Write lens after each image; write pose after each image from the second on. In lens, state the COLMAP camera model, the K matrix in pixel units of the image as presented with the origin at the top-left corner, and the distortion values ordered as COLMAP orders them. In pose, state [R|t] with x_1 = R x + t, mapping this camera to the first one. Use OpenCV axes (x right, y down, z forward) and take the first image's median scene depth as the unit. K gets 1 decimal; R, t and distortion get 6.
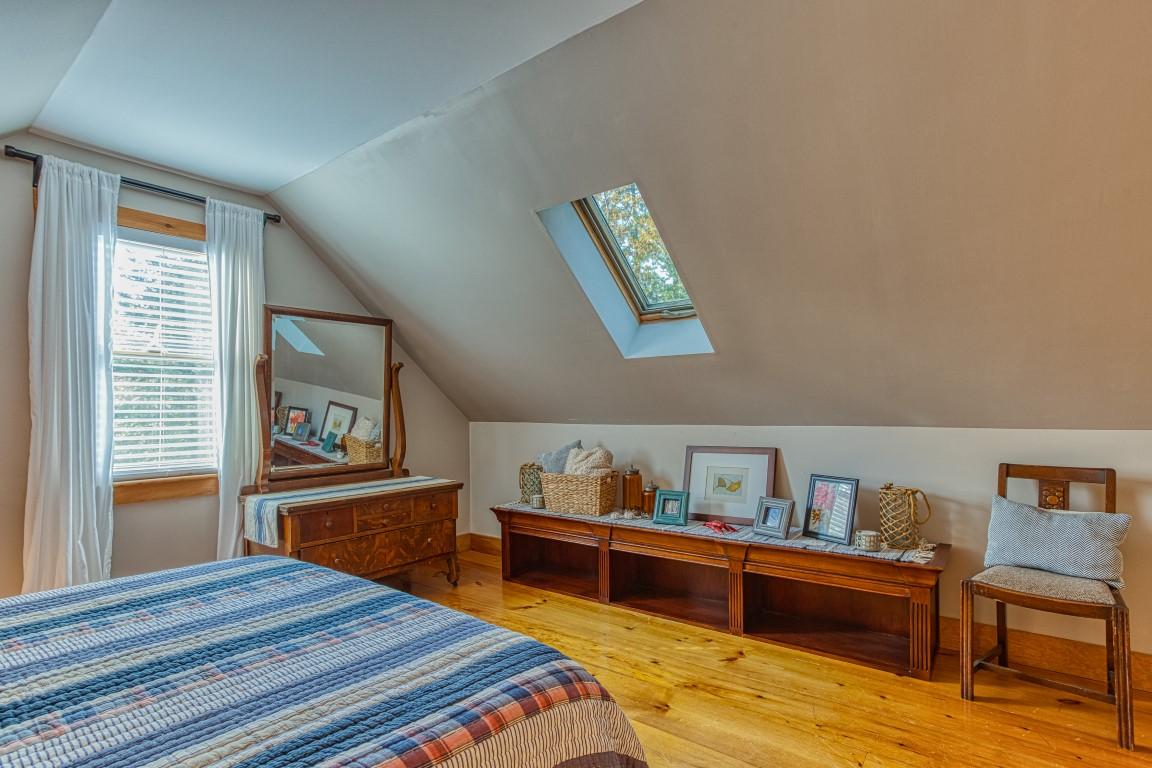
lens RADIAL K [[561.9, 0, 578.8], [0, 561.9, 404.6], [0, 0, 1]] dist [-0.030958, 0.000409]
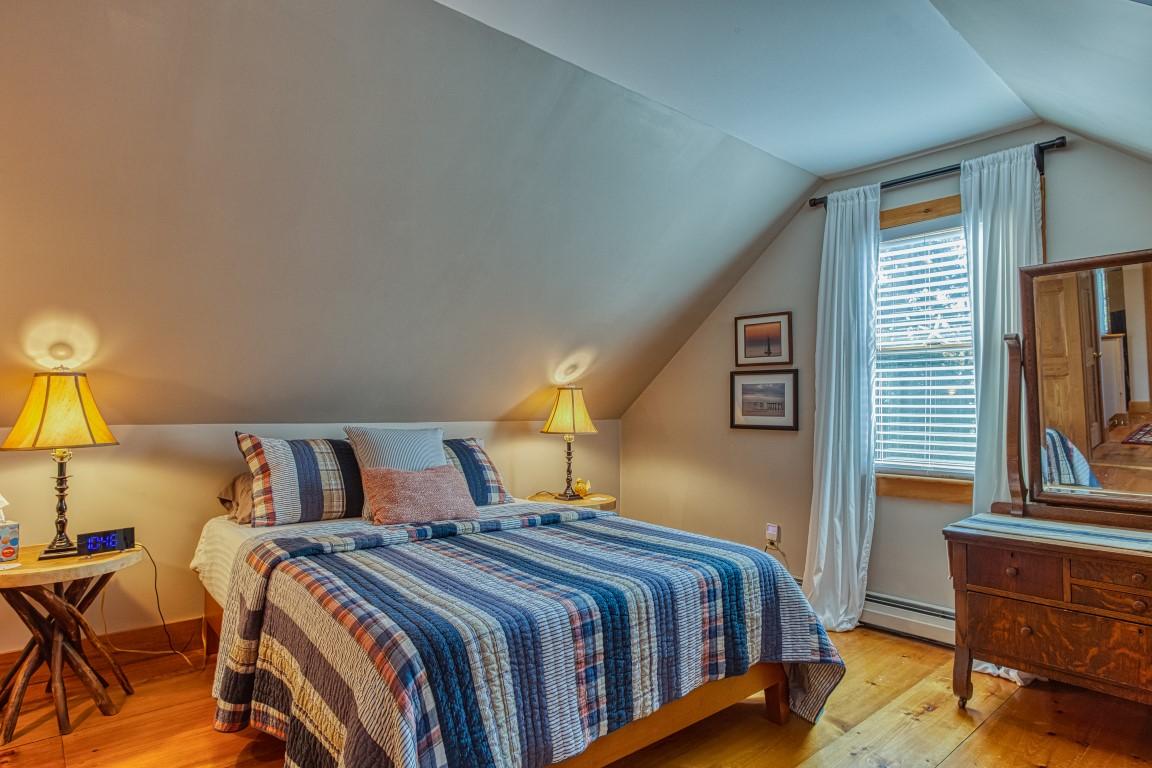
lens RADIAL K [[654.2, 0, 576.3], [0, 654.2, 384.6], [0, 0, 1]] dist [-0.004749, -0.000936]
pose [[-0.207366, -0.018024, -0.978097, 0.501414], [0.006699, 0.999781, -0.019843, -0.008399], [0.978240, -0.010667, -0.207200, 0.677748]]
